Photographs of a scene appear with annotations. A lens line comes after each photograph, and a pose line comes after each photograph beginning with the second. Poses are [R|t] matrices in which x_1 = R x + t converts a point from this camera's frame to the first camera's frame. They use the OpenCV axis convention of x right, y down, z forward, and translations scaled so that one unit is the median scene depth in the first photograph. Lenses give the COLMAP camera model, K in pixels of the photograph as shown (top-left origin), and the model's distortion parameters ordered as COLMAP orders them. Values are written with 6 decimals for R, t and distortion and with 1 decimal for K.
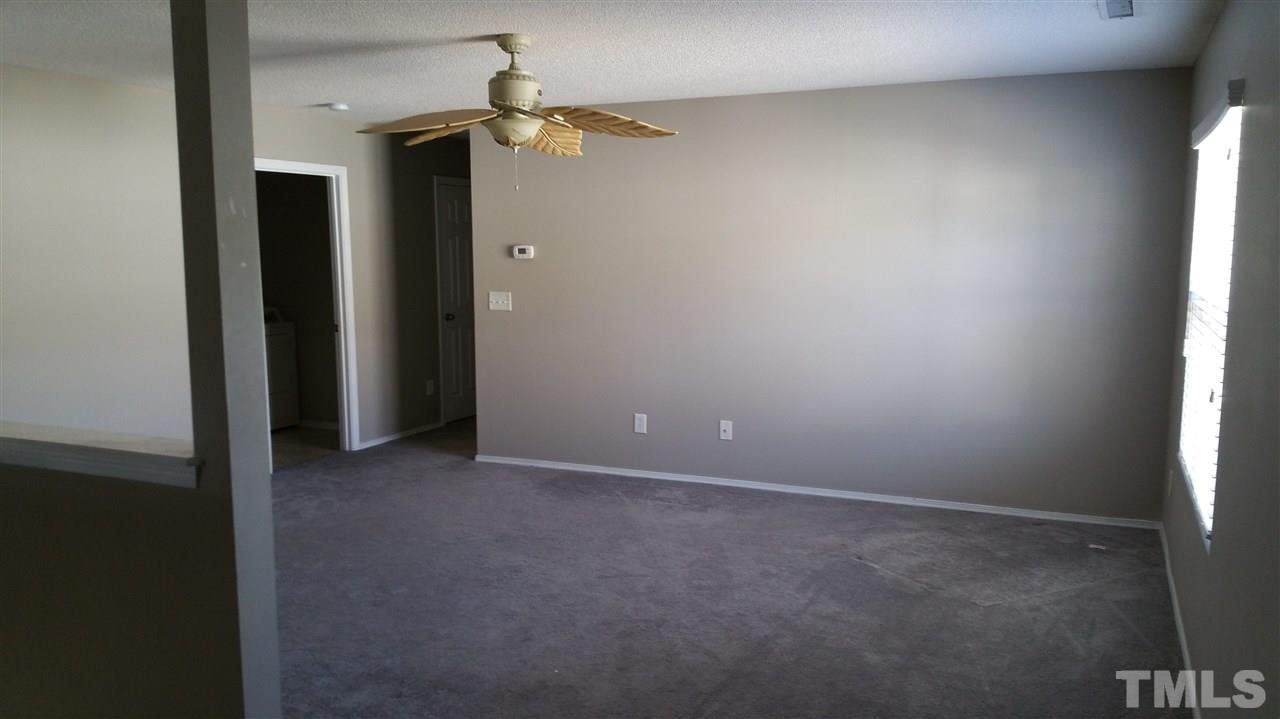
lens RADIAL K [[1005.4, 0, 647.4], [0, 1005.4, 359.8], [0, 0, 1]] dist [0.016195, 0.002050]
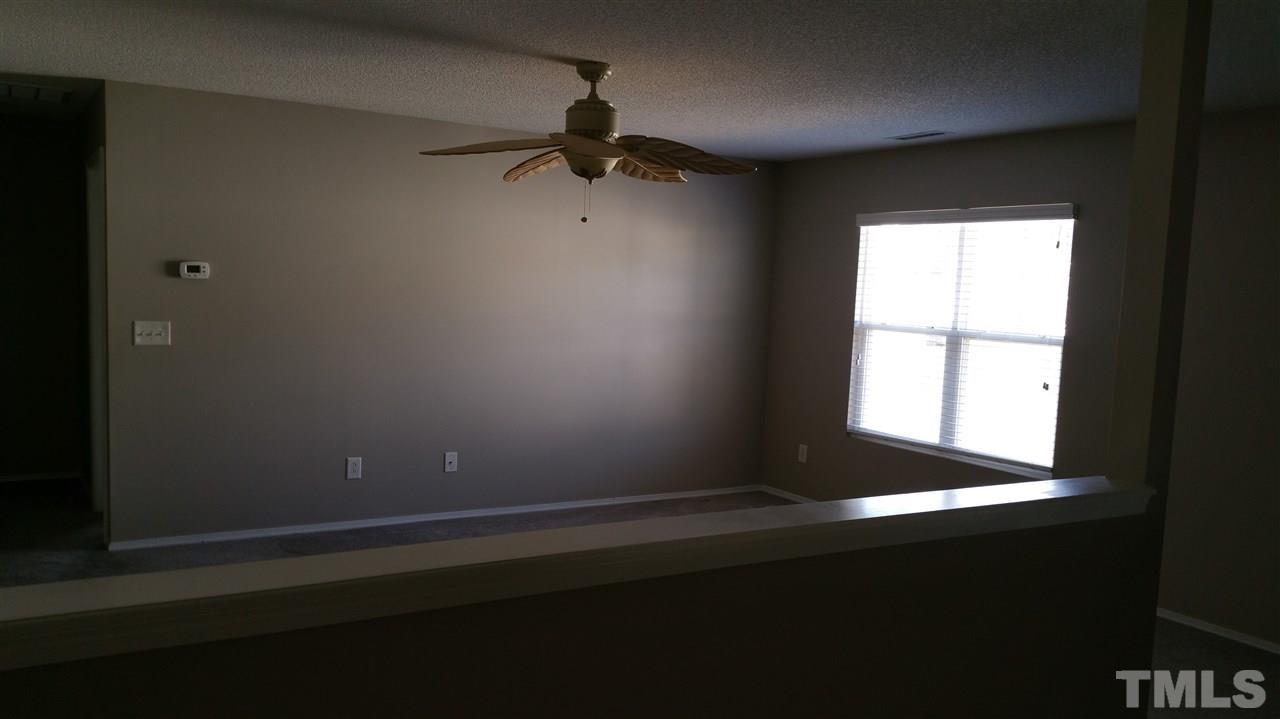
lens RADIAL K [[1005.4, 0, 648.1], [0, 1005.4, 361.6], [0, 0, 1]] dist [0.016195, 0.002050]
pose [[0.544845, -0.036778, 0.837730, -0.613182], [0.045727, 0.998854, 0.014112, -0.032127], [-0.837289, 0.030618, 0.545903, 0.287044]]
